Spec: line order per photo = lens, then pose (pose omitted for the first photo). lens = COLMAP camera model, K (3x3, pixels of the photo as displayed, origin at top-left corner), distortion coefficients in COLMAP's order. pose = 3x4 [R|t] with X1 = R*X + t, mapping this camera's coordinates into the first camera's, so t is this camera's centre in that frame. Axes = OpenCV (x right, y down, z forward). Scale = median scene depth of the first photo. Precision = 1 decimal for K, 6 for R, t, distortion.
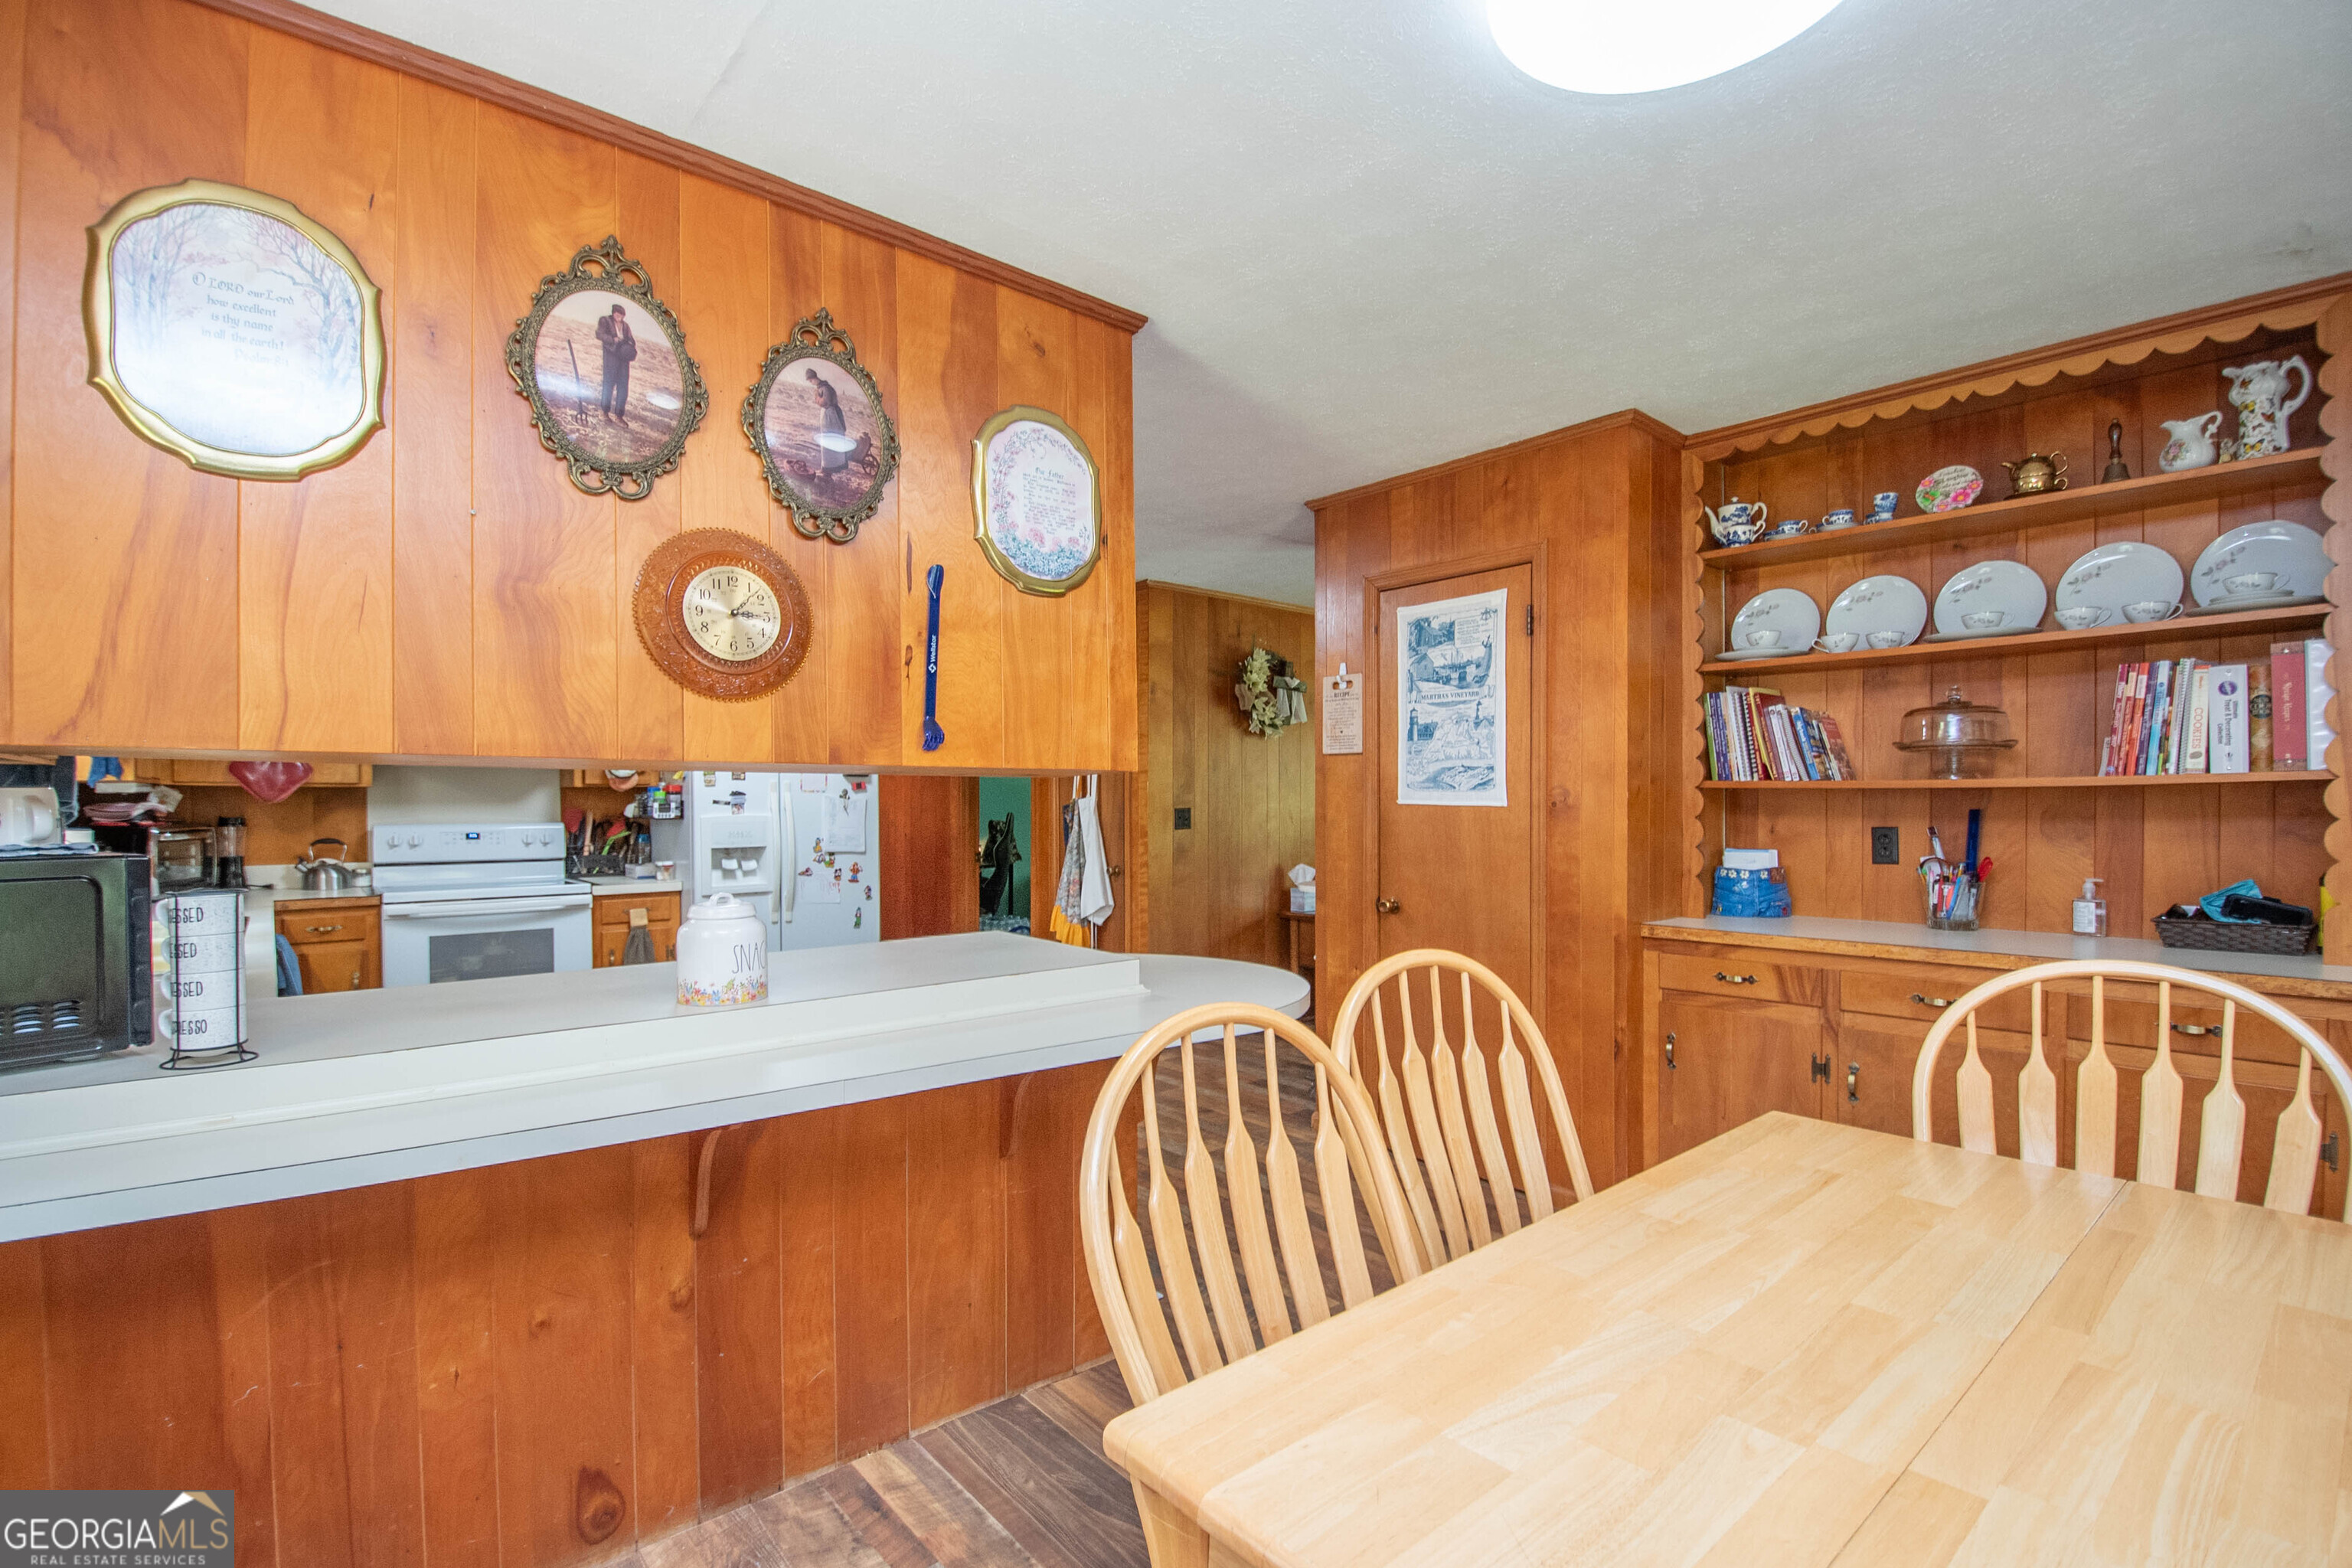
lens RADIAL K [[1039.6, 0, 1195.3], [0, 1039.6, 789.5], [0, 0, 1]] dist [-0.004816, -0.013275]
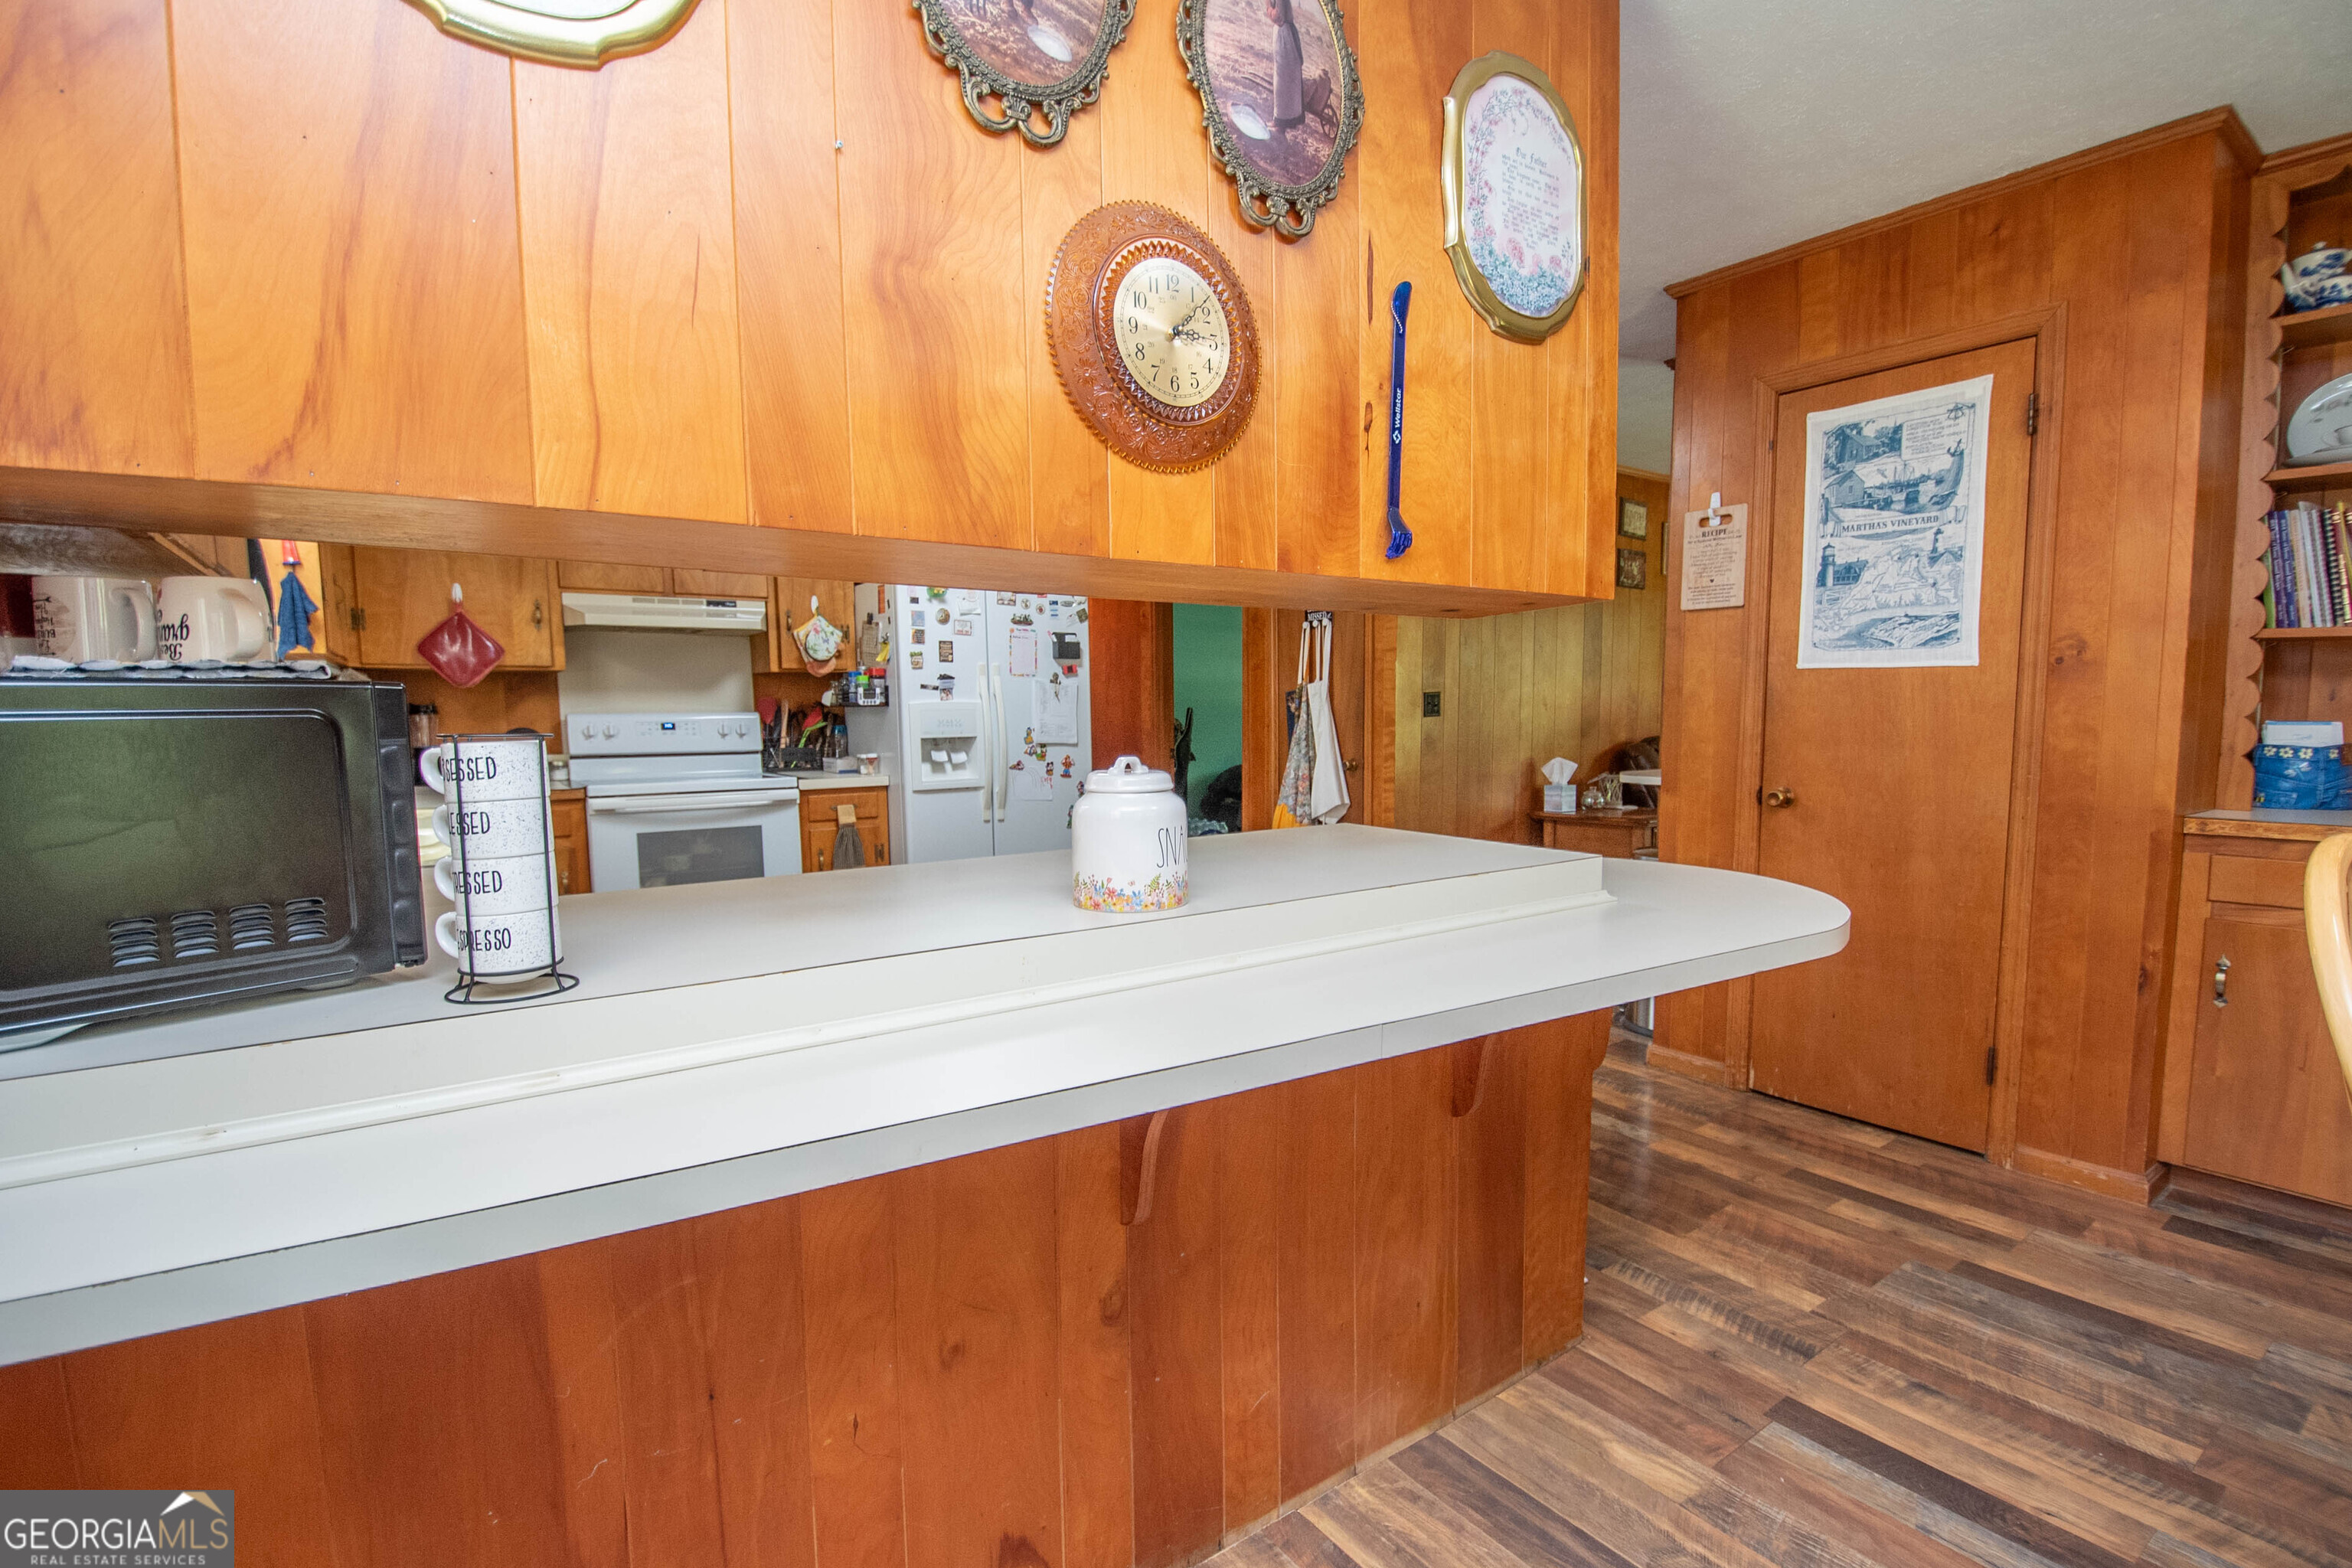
lens RADIAL K [[1039.6, 0, 1171.3], [0, 1039.6, 795.7], [0, 0, 1]] dist [-0.004816, -0.013275]
pose [[0.994520, -0.000207, -0.104548, -0.229629], [0.009574, 0.995976, 0.089106, 0.041024], [0.104109, -0.089619, 0.990520, 0.189545]]
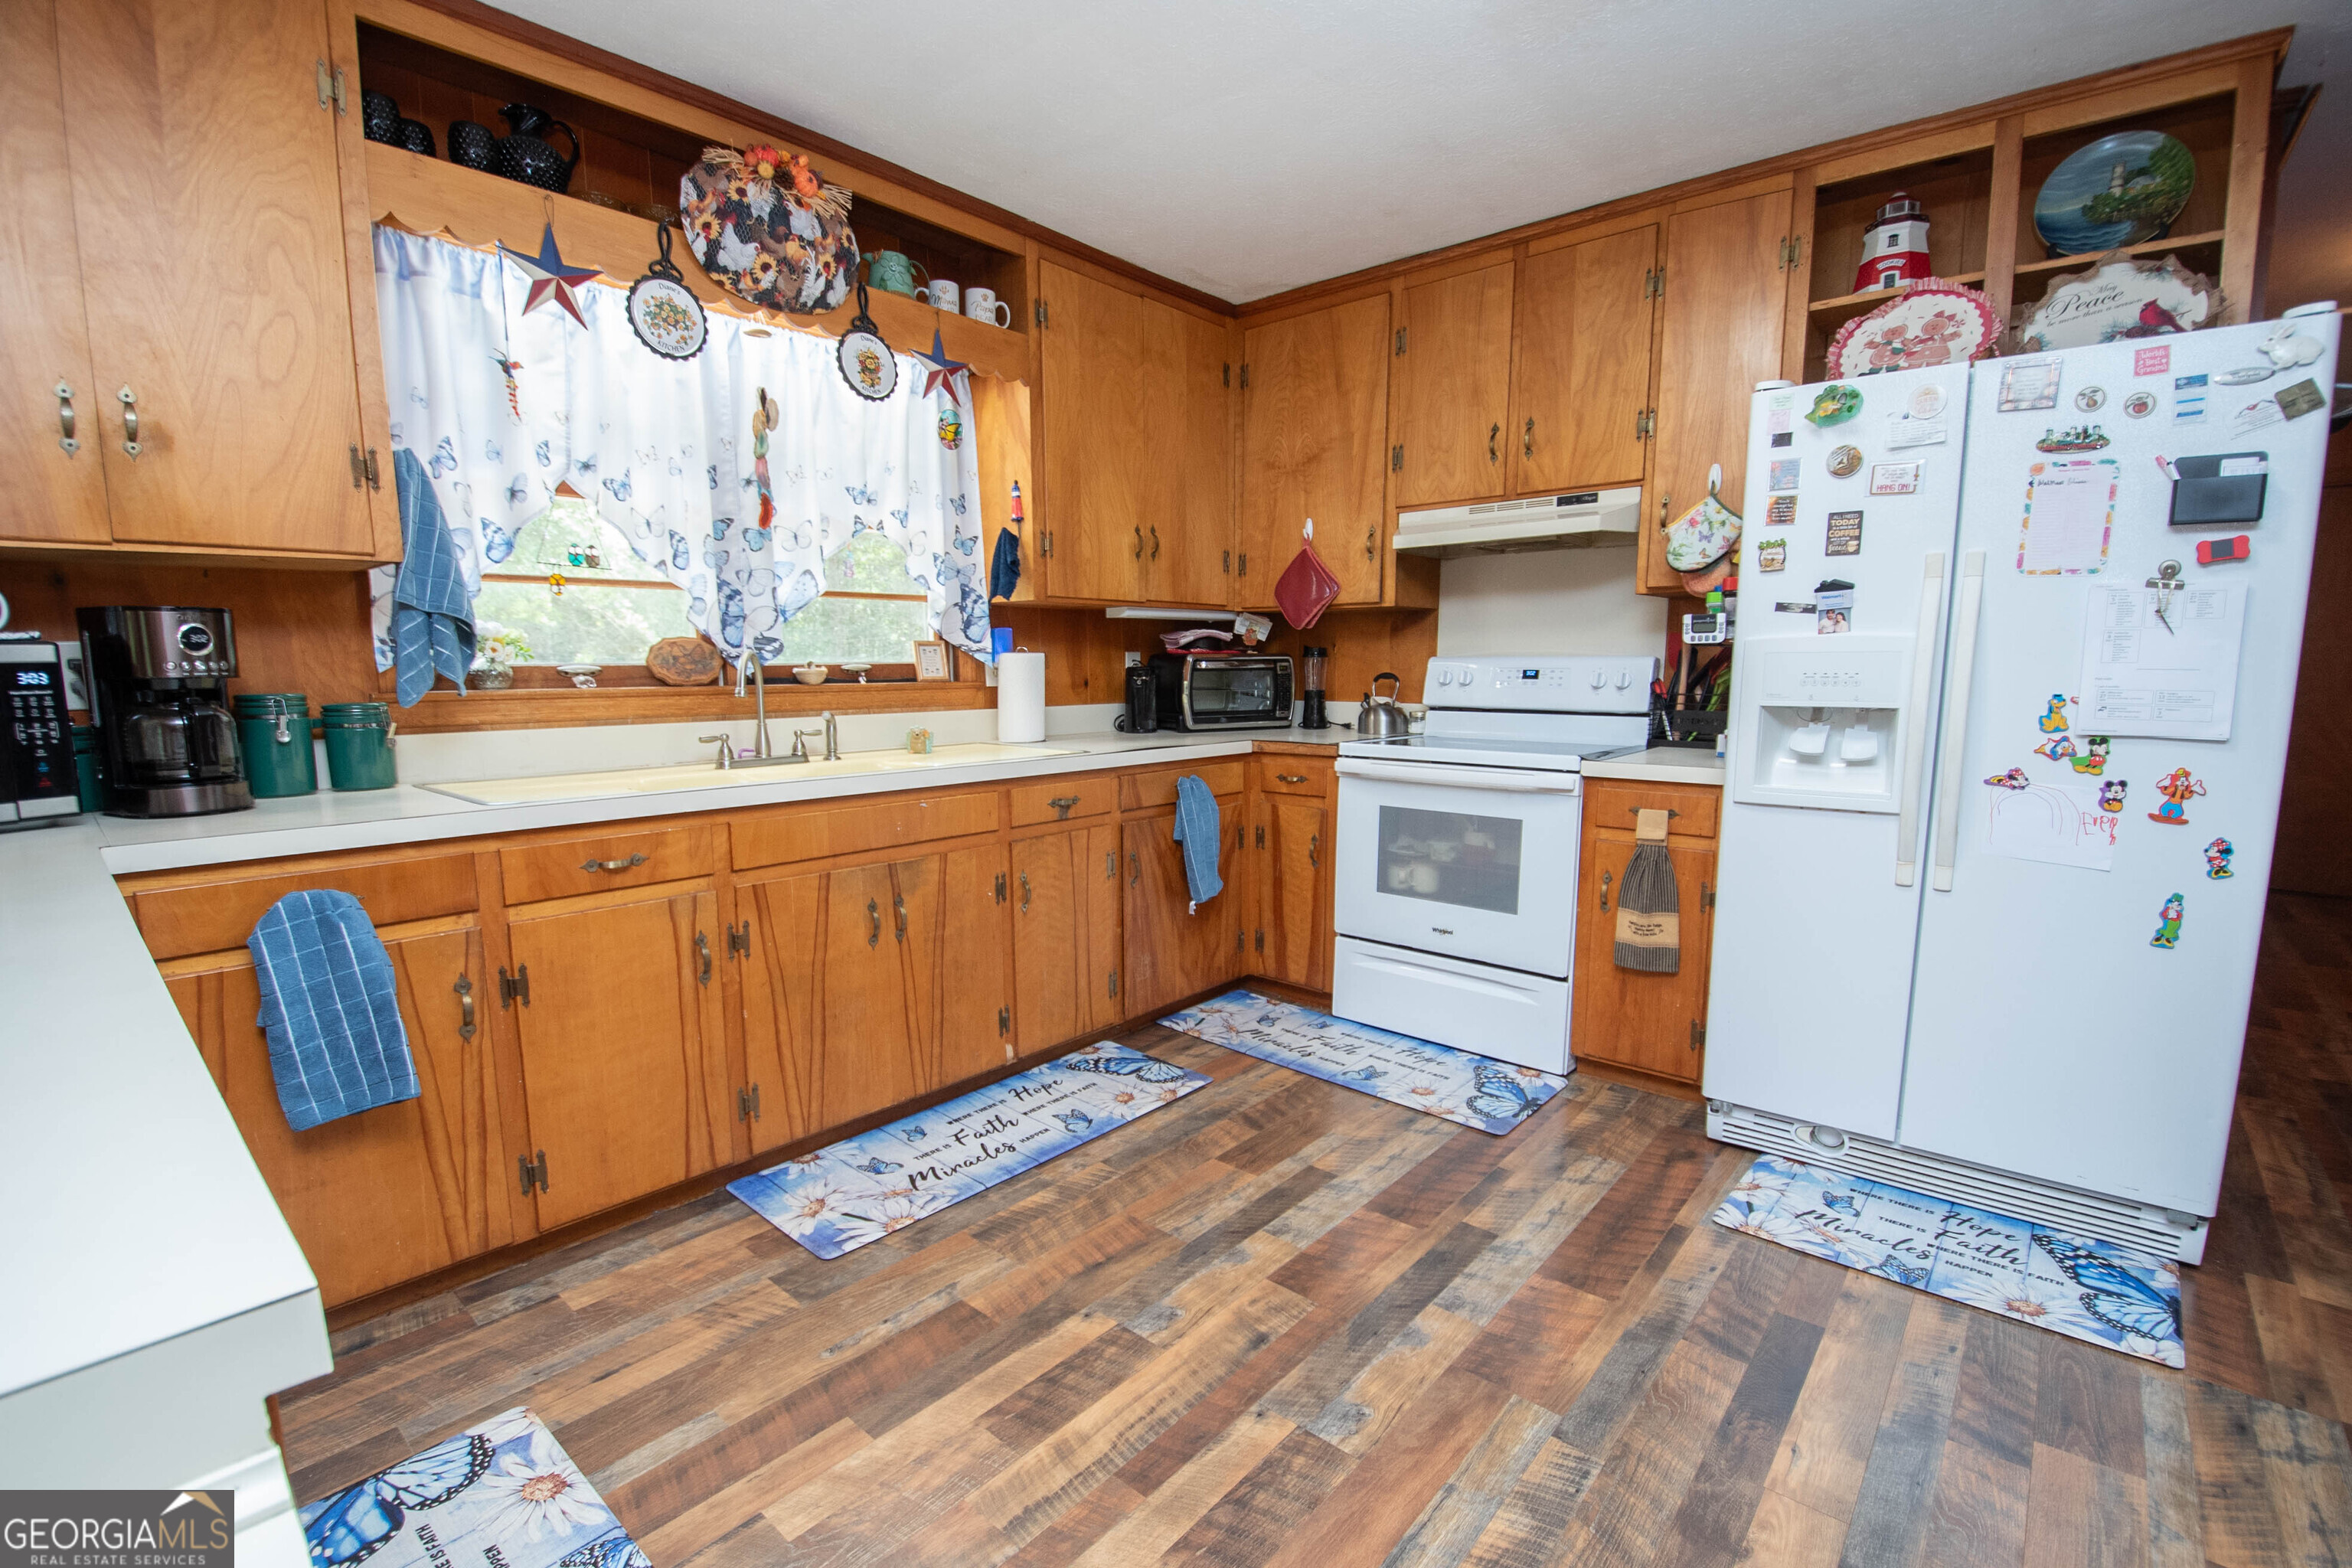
lens RADIAL K [[1039.6, 0, 1178.5], [0, 1039.6, 802.1], [0, 0, 1]] dist [-0.004816, -0.013275]
pose [[0.125772, 0.129785, -0.983533, -0.039303], [0.007484, 0.991253, 0.131761, 0.052375], [0.992031, -0.023932, 0.123700, 0.978769]]
